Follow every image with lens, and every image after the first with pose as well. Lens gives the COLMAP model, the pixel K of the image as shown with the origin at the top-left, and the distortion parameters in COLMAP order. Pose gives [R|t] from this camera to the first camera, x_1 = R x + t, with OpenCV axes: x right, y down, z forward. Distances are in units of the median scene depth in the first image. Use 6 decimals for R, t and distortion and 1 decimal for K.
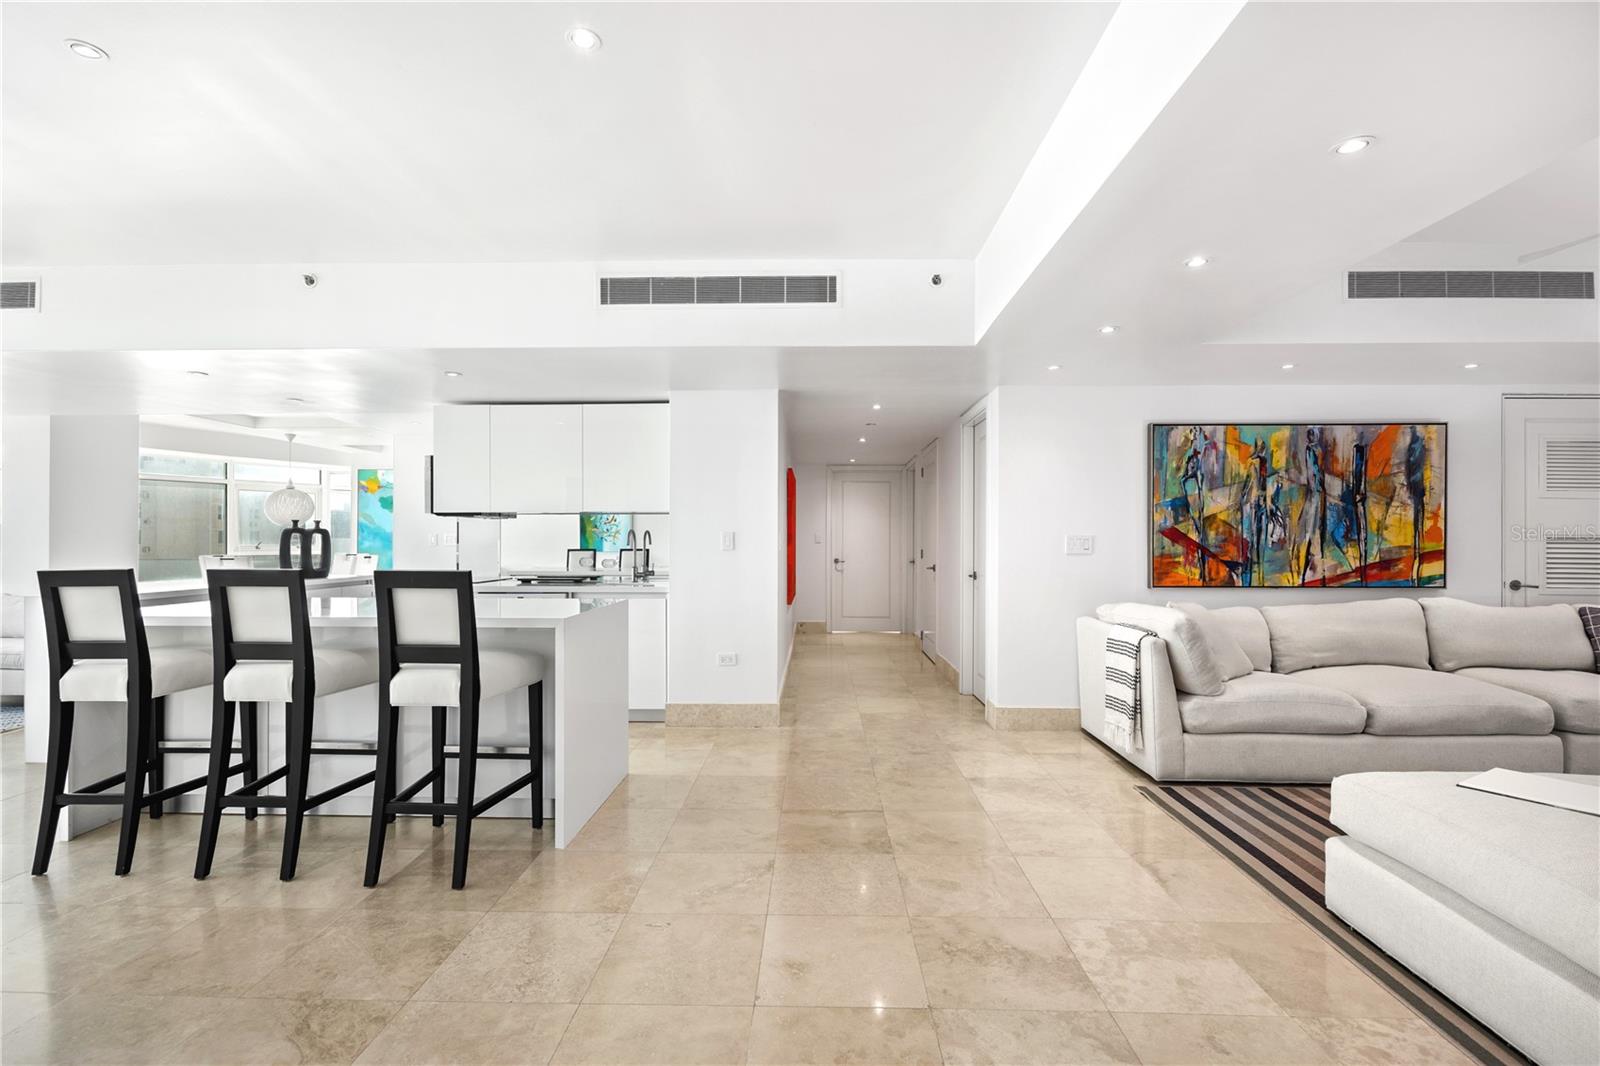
lens RADIAL K [[717.9, 0, 800.0], [0, 717.9, 531.5], [0, 0, 1]] dist [0.001599, -0.001244]
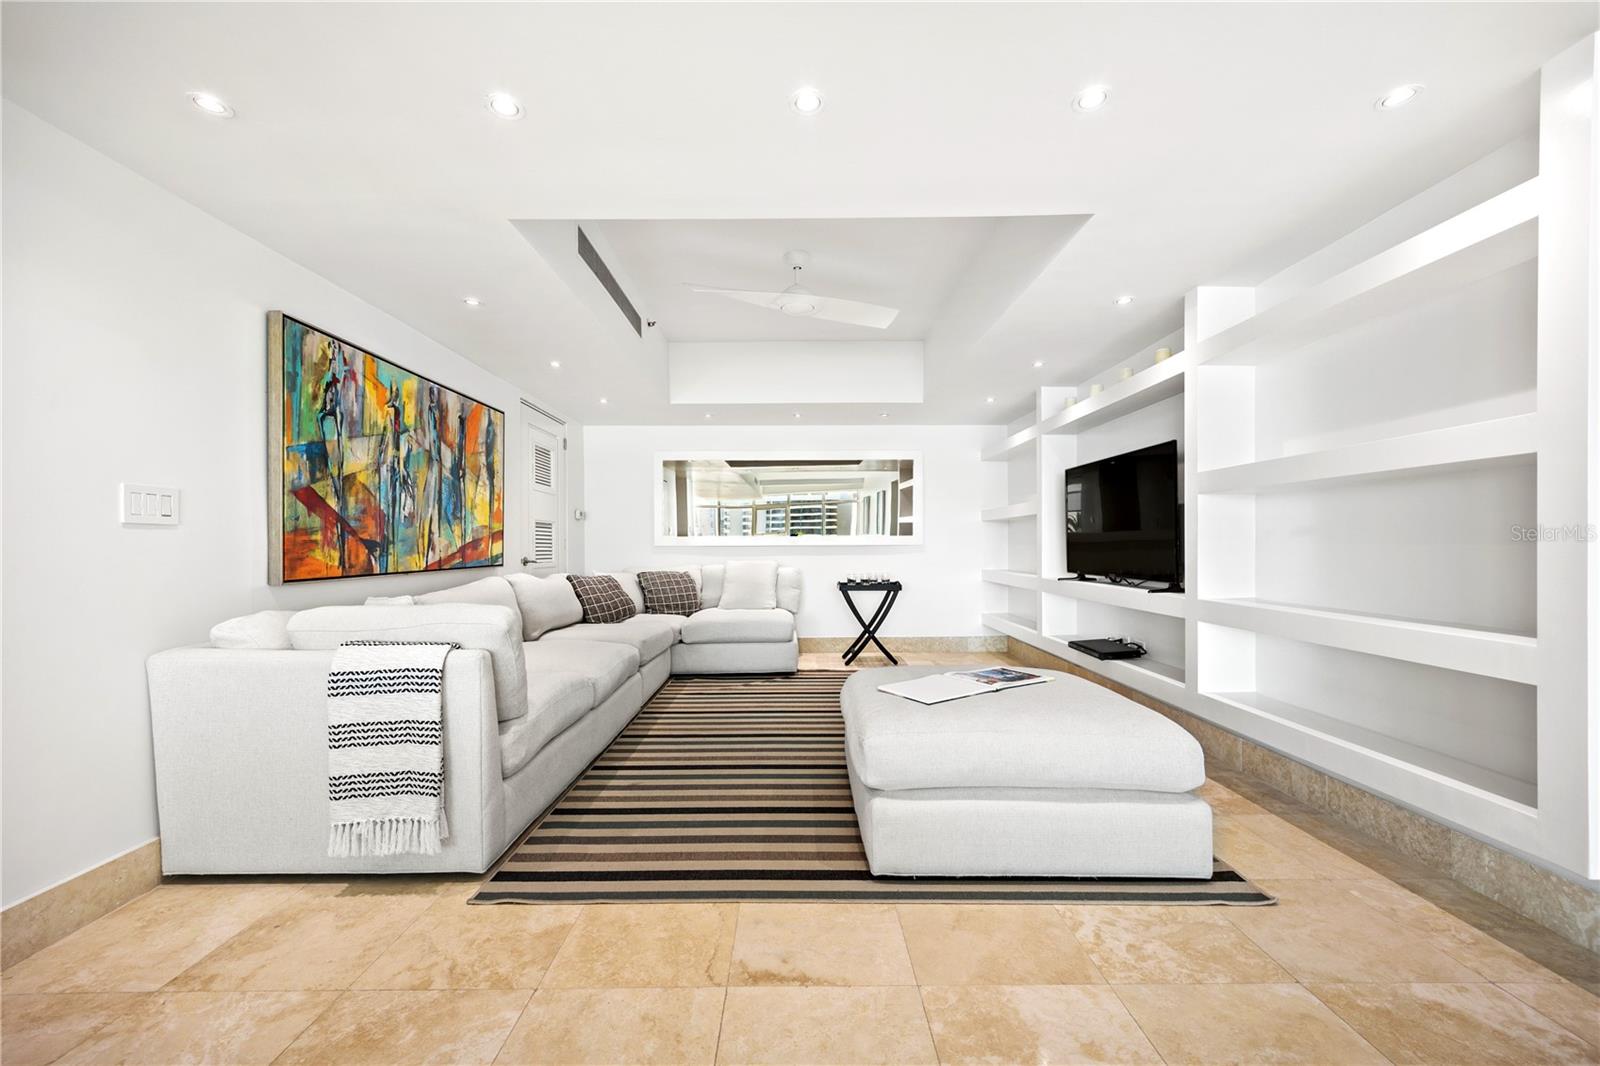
lens RADIAL K [[621.1, 0, 800.7], [0, 621.1, 547.5], [0, 0, 1]] dist [0.000063, -0.000031]
pose [[-0.027607, -0.007743, 0.999589, -0.046104], [-0.007061, 0.999947, 0.007551, 0.040955], [-0.999594, -0.006850, -0.027661, 0.577700]]
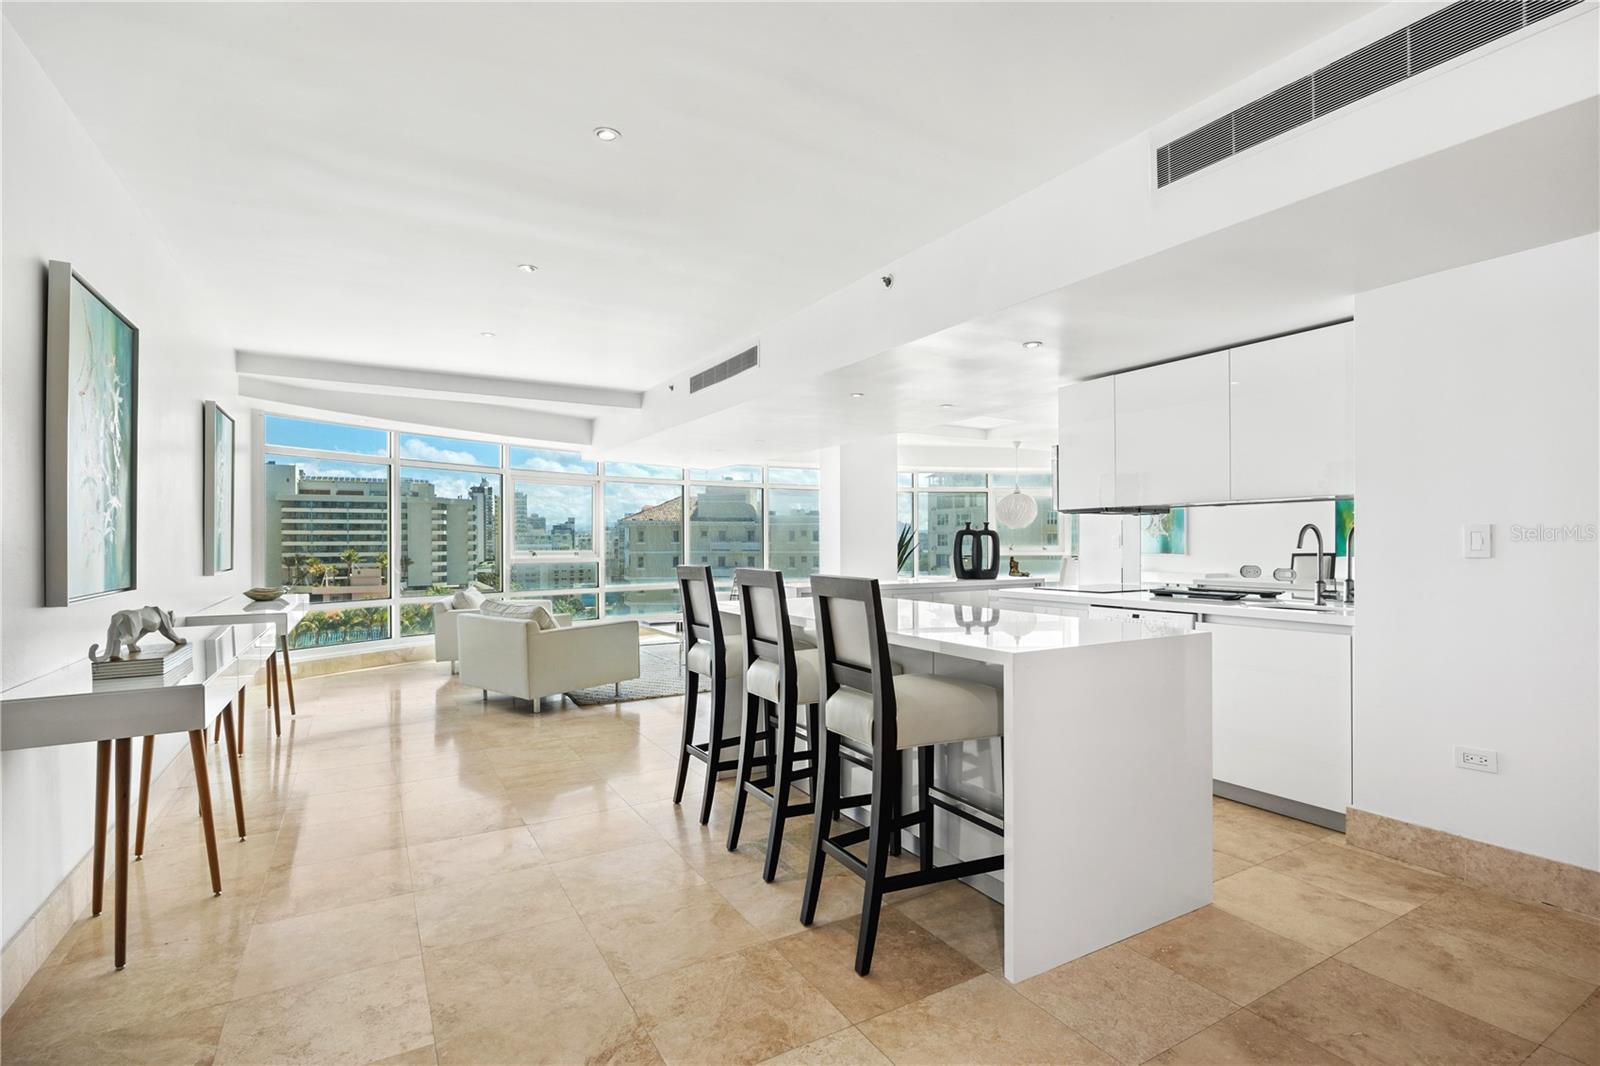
lens RADIAL K [[748.4, 0, 802.5], [0, 748.4, 541.4], [0, 0, 1]] dist [-0.008092, -0.001083]
pose [[0.529718, -0.001552, -0.848173, 0.108759], [0.011088, 0.999926, 0.005095, 0.004384], [0.848102, -0.012103, 0.529695, 0.277354]]
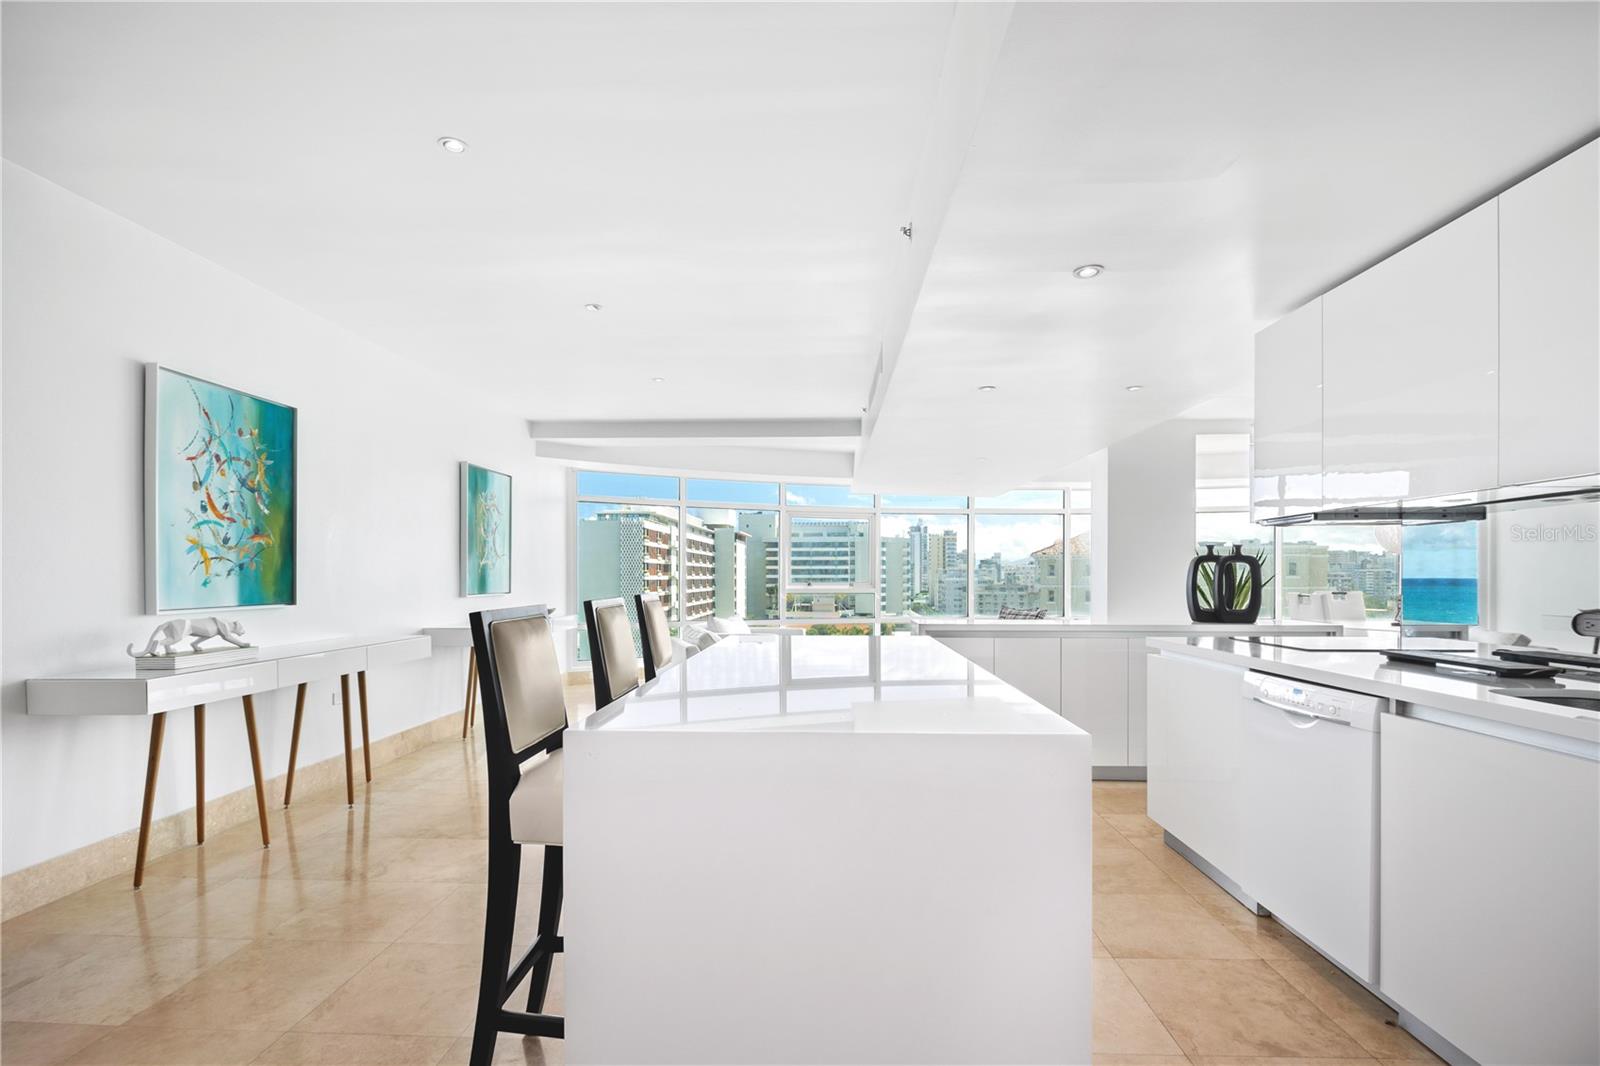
lens RADIAL K [[717.9, 0, 801.1], [0, 717.9, 582.1], [0, 0, 1]] dist [0.001599, -0.001244]
pose [[-0.015138, 0.008293, -0.999851, 0.075361], [0.010753, 0.999909, 0.008131, 0.015768], [0.999828, -0.010629, -0.015225, 0.717671]]
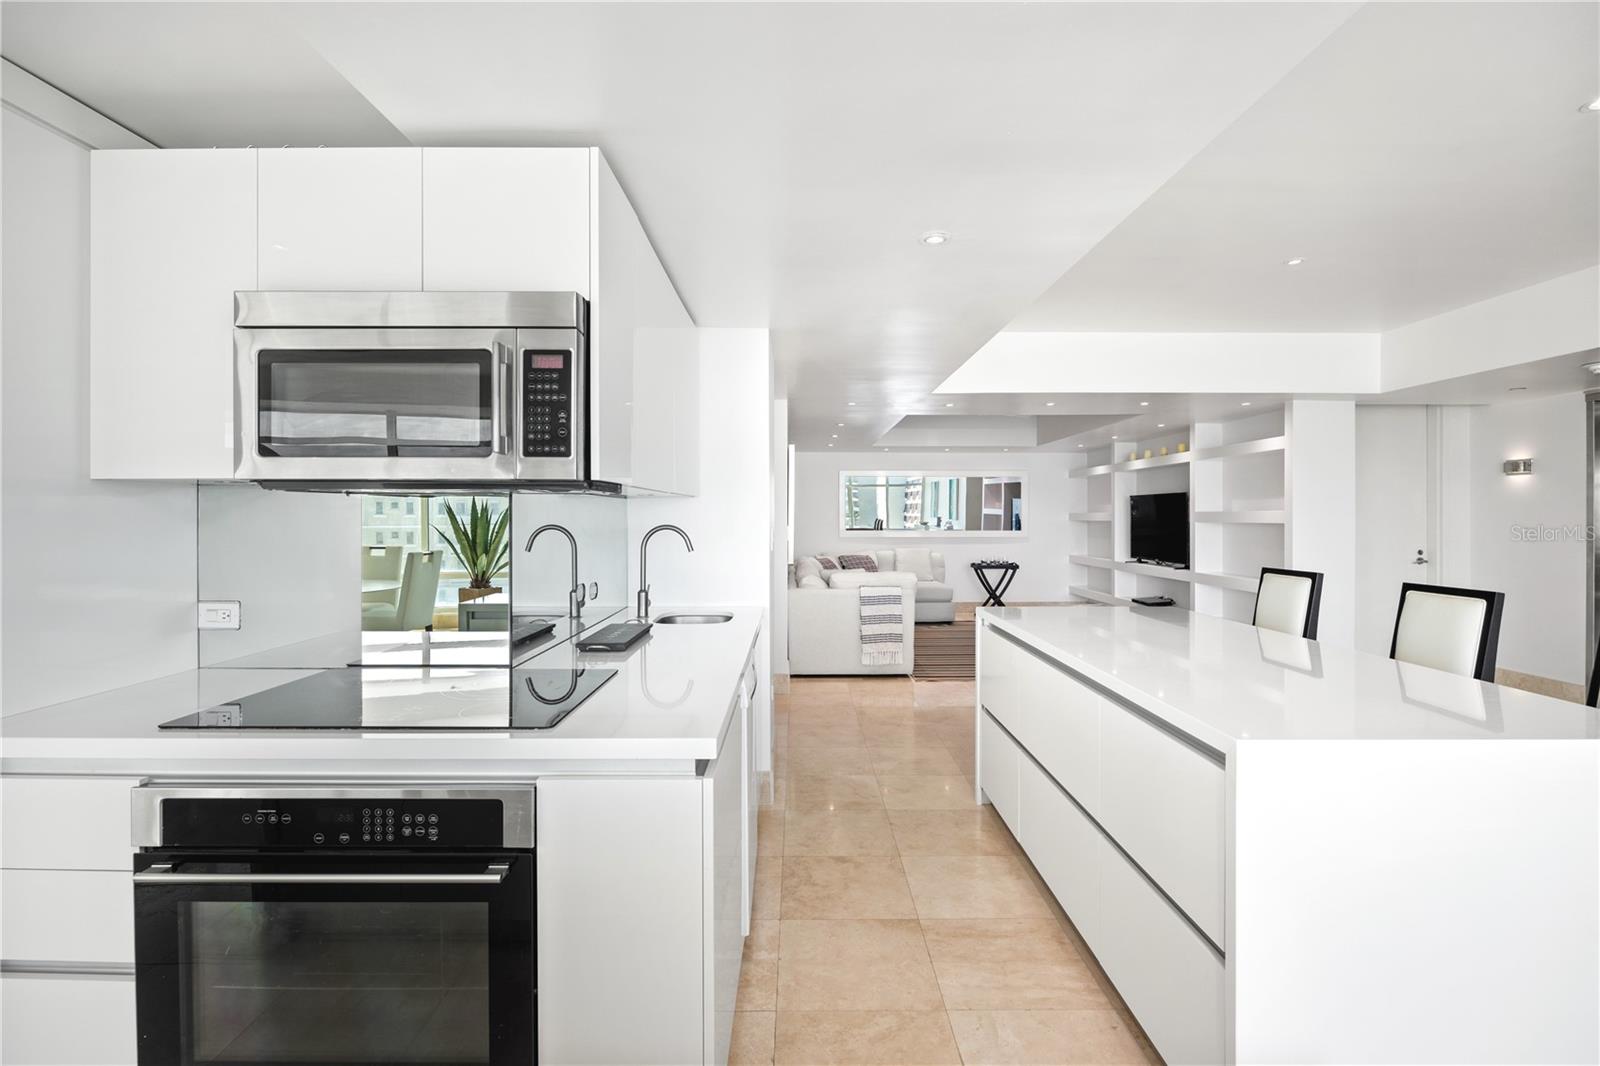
lens RADIAL K [[748.4, 0, 795.3], [0, 748.4, 516.3], [0, 0, 1]] dist [-0.008092, -0.001083]
pose [[-0.022621, -0.003553, 0.999738, -0.952835], [-0.011312, 0.999931, 0.003298, -0.016889], [-0.999680, -0.011234, -0.022660, 1.024148]]
